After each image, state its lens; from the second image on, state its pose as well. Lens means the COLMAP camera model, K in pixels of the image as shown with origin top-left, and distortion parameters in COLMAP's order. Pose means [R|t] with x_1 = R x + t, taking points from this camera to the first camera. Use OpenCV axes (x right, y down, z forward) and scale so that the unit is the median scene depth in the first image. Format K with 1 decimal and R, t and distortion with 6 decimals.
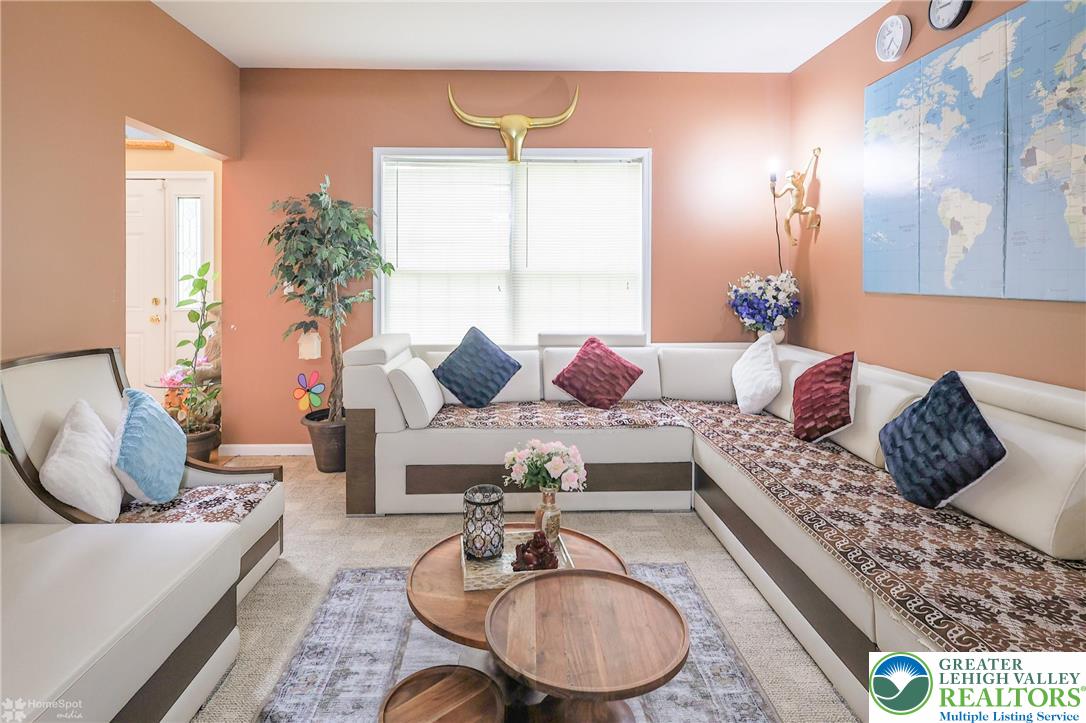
lens RADIAL K [[579.1, 0, 538.5], [0, 579.1, 261.3], [0, 0, 1]] dist [0.000855, -0.000114]
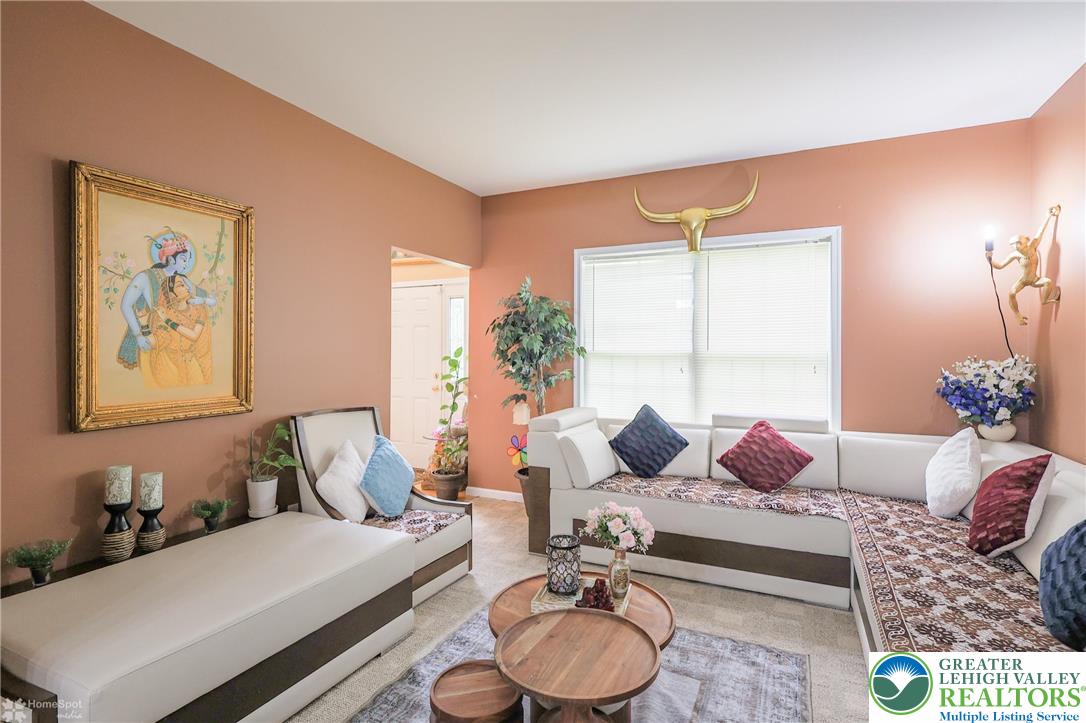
lens RADIAL K [[543.1, 0, 542.0], [0, 543.1, 332.3], [0, 0, 1]] dist [-0.001356, 0.000837]
pose [[0.887590, -0.015739, -0.460365, 0.193779], [0.007002, 0.999762, -0.020679, -0.005378], [0.460581, 0.015131, 0.887489, -0.017372]]
